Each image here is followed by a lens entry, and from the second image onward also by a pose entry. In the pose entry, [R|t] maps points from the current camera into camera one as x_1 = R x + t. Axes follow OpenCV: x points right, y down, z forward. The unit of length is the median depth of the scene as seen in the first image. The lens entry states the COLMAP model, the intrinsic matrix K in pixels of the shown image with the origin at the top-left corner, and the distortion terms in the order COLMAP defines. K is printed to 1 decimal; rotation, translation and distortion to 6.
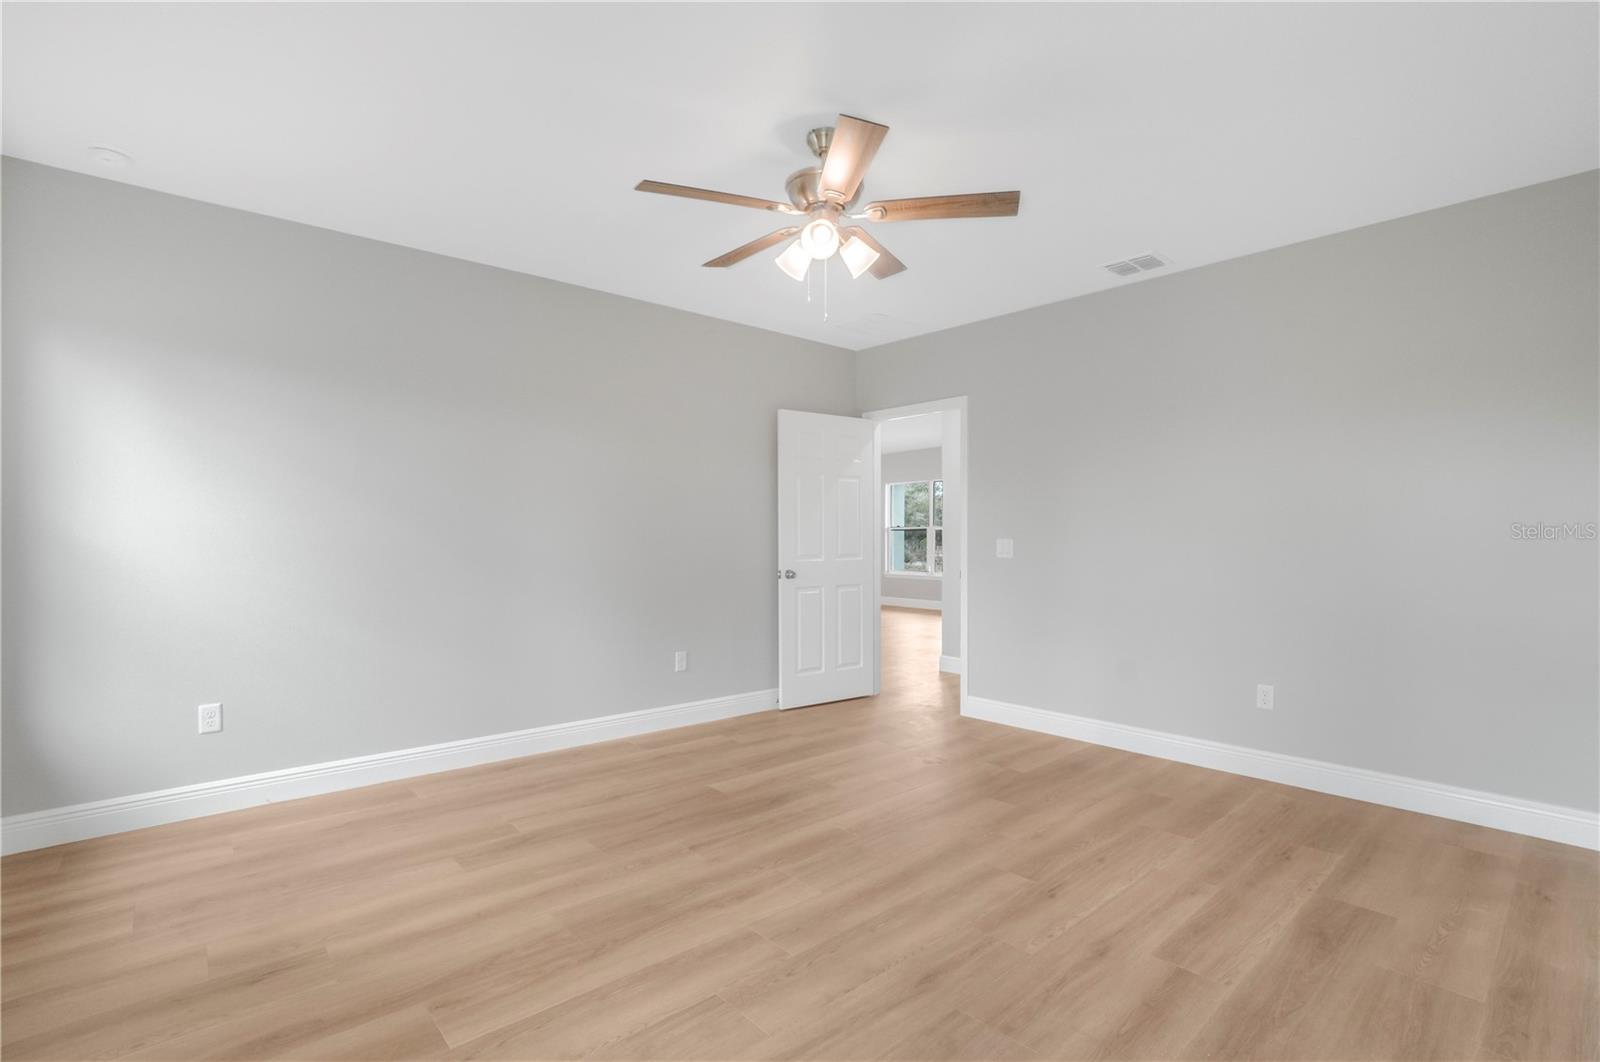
lens RADIAL K [[728.0, 0, 796.4], [0, 728.0, 537.3], [0, 0, 1]] dist [-0.039590, 0.000274]
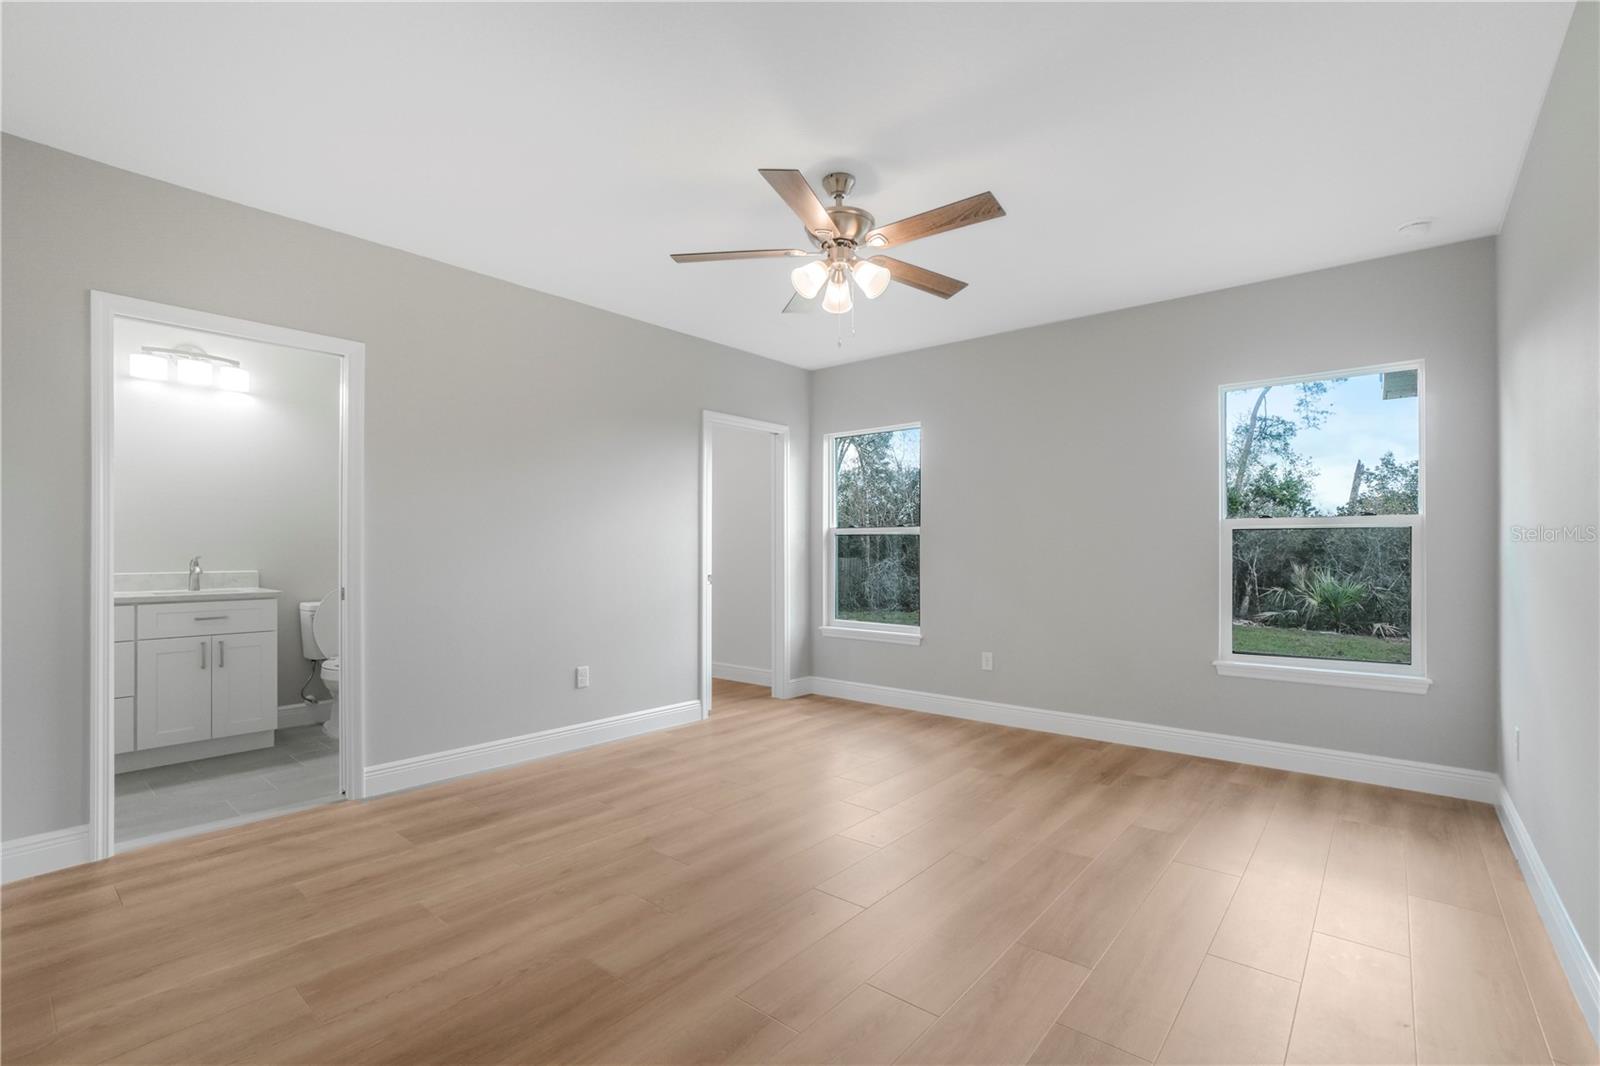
lens RADIAL K [[728.0, 0, 796.4], [0, 728.0, 539.3], [0, 0, 1]] dist [-0.039590, 0.000274]
pose [[-0.989013, -0.005539, -0.147728, 0.276616], [-0.004306, 0.999953, -0.008666, 0.002819], [0.147769, -0.007935, -0.988990, 2.141562]]
